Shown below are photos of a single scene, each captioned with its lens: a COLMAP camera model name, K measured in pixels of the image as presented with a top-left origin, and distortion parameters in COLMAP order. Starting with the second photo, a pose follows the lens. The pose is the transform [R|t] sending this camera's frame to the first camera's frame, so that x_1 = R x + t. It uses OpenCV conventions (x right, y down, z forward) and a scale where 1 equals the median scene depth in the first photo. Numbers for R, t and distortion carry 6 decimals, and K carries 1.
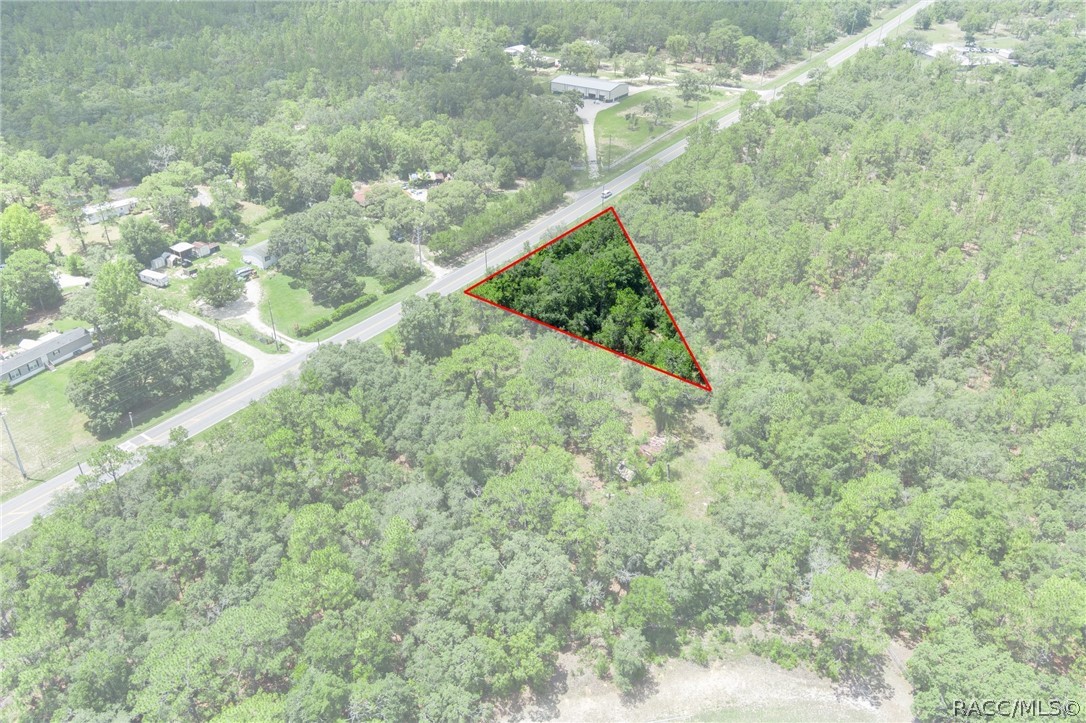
lens RADIAL K [[860.6, 0, 543.0], [0, 860.6, 361.5], [0, 0, 1]] dist [-0.002961, 0.009082]
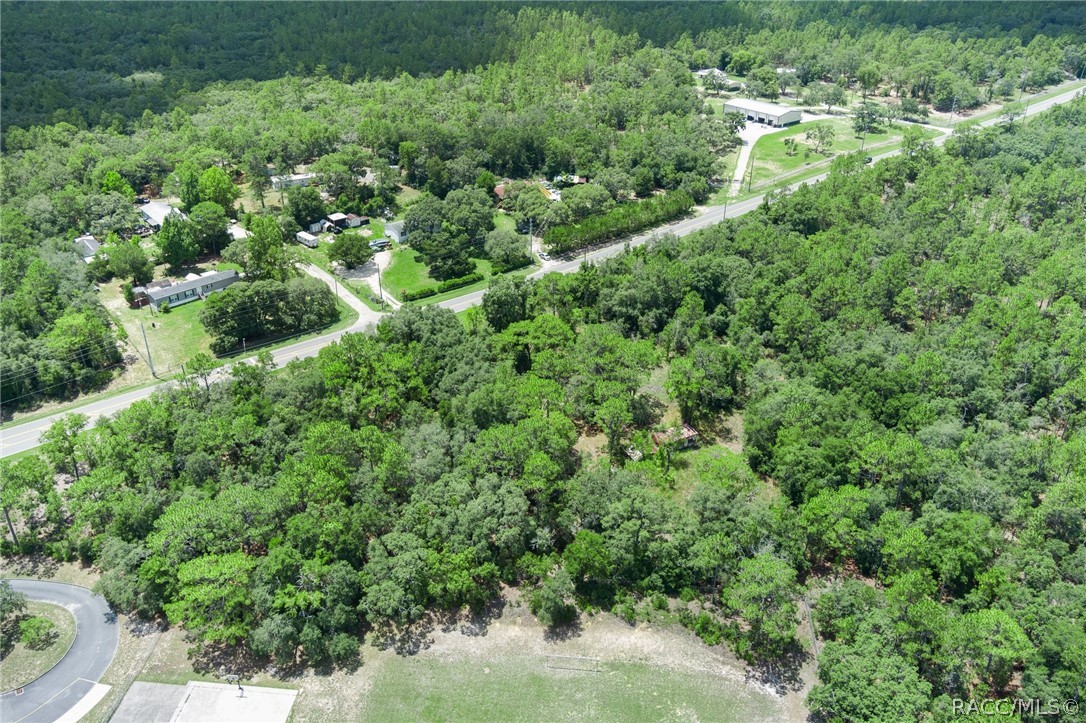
lens RADIAL K [[860.6, 0, 543.0], [0, 860.6, 361.5], [0, 0, 1]] dist [-0.002961, 0.009082]
pose [[0.959648, 0.141148, -0.243215, 0.167568], [-0.147764, 0.988981, -0.009081, 0.031433], [0.239253, 0.044653, 0.969930, -0.045972]]
